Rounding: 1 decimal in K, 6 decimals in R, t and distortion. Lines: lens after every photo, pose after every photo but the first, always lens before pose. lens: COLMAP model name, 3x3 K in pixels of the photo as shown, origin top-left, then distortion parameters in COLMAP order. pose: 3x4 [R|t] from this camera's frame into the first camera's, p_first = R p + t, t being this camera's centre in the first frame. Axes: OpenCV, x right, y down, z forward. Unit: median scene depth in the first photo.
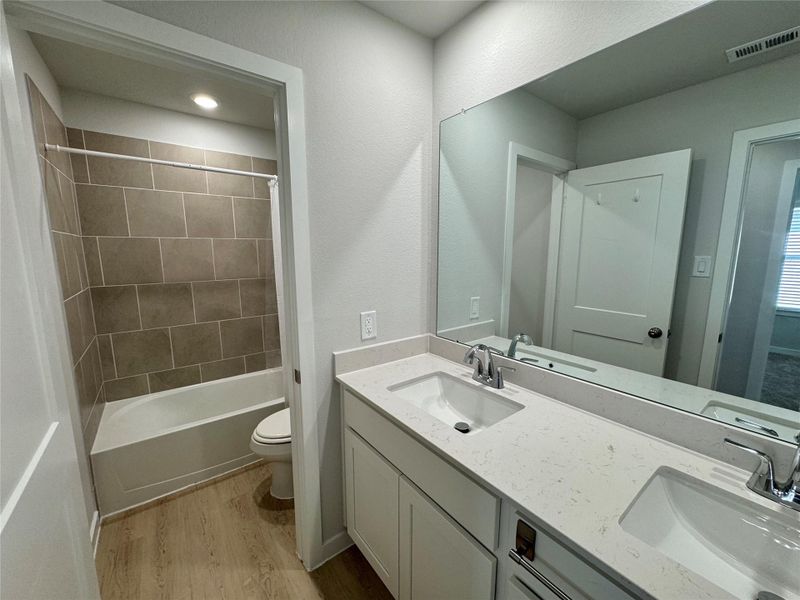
lens RADIAL K [[320.3, 0, 399.0], [0, 320.3, 299.3], [0, 0, 1]] dist [-0.005634, -0.000182]
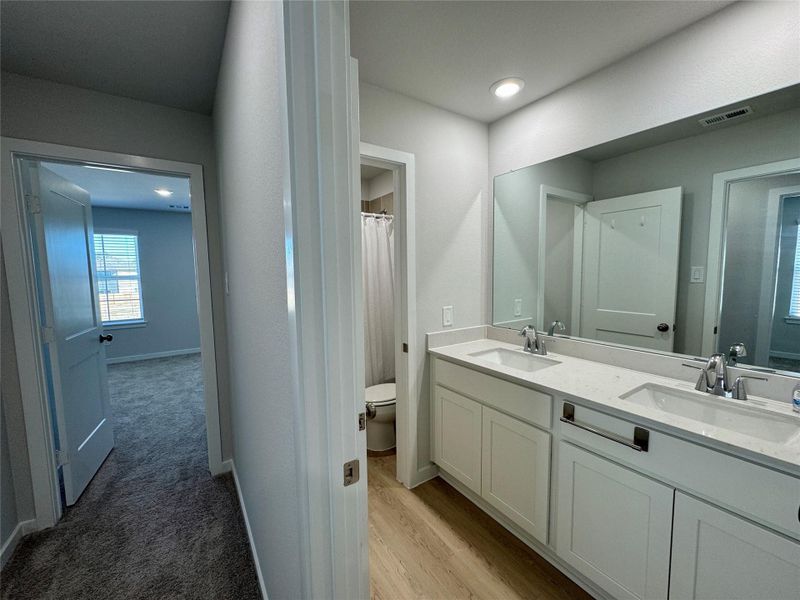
lens RADIAL K [[320.3, 0, 399.0], [0, 320.3, 299.3], [0, 0, 1]] dist [-0.005634, -0.000182]
pose [[0.997966, -0.008119, -0.063237, -0.218067], [0.003983, 0.997860, -0.065258, 0.097041], [0.063631, 0.064874, 0.995863, -0.450773]]
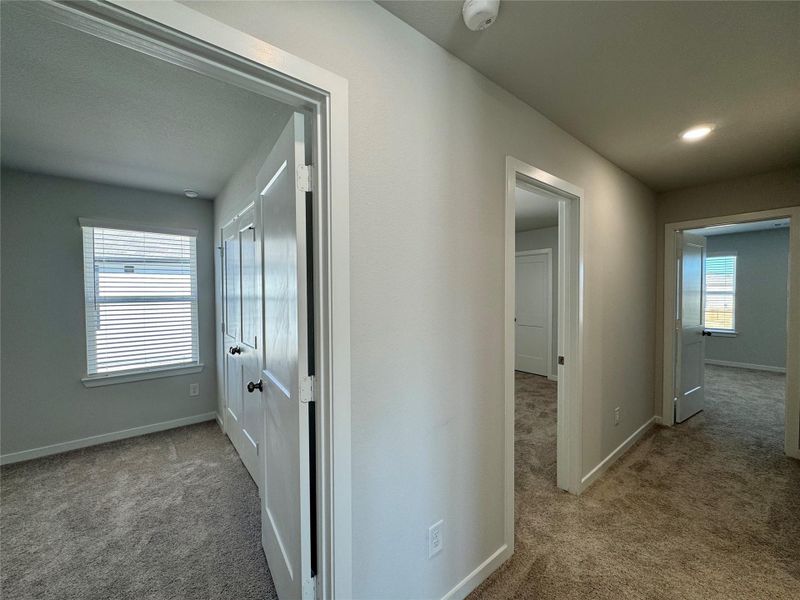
lens RADIAL K [[320.3, 0, 399.0], [0, 320.3, 299.3], [0, 0, 1]] dist [-0.005634, -0.000182]
pose [[0.020767, 0.024404, -0.999486, 0.518567], [-0.147907, 0.988777, 0.021070, 0.221300], [0.988783, 0.147393, 0.024143, -1.292021]]
